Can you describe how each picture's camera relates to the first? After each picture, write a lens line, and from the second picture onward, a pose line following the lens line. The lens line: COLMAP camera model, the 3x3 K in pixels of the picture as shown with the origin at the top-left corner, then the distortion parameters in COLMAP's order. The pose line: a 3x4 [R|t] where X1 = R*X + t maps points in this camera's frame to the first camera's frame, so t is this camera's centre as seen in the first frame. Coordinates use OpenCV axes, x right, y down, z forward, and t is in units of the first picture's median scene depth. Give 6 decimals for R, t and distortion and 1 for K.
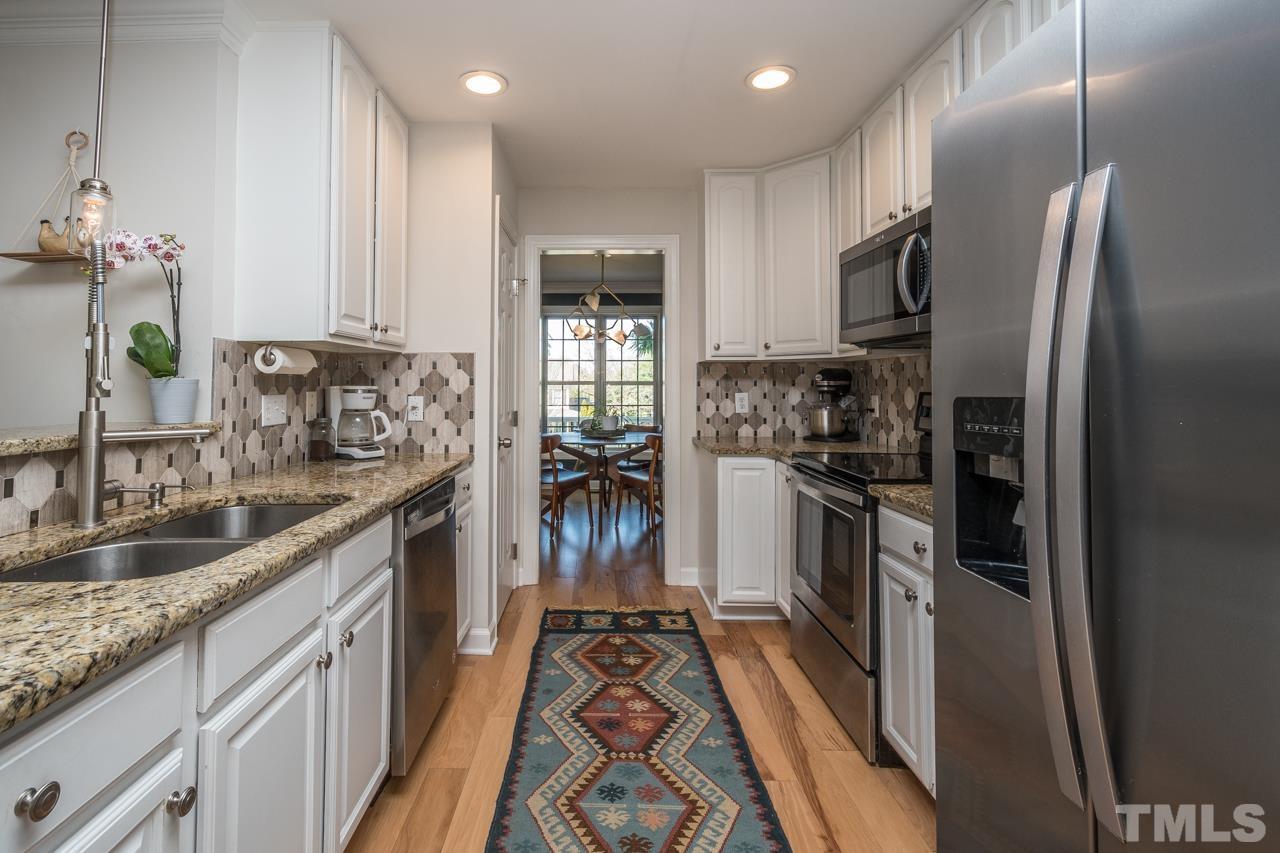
lens RADIAL K [[570.6, 0, 559.7], [0, 570.6, 367.9], [0, 0, 1]] dist [0.005363, 0.001956]
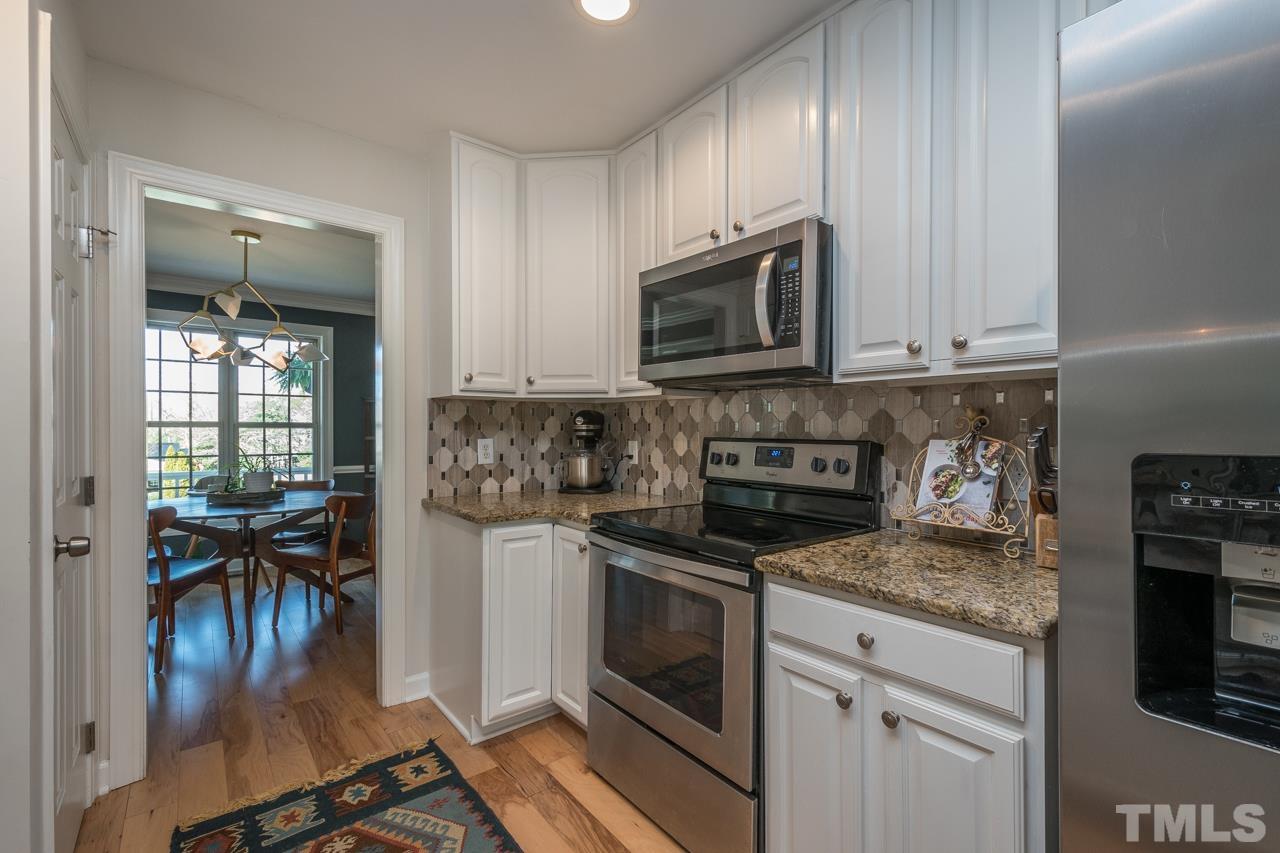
lens RADIAL K [[570.6, 0, 631.6], [0, 570.6, 434.9], [0, 0, 1]] dist [0.005363, 0.001956]
pose [[0.749789, -0.005046, 0.661658, -0.061934], [-0.023989, 0.999106, 0.034803, 0.007058], [-0.661242, -0.041967, 0.748998, 0.315816]]
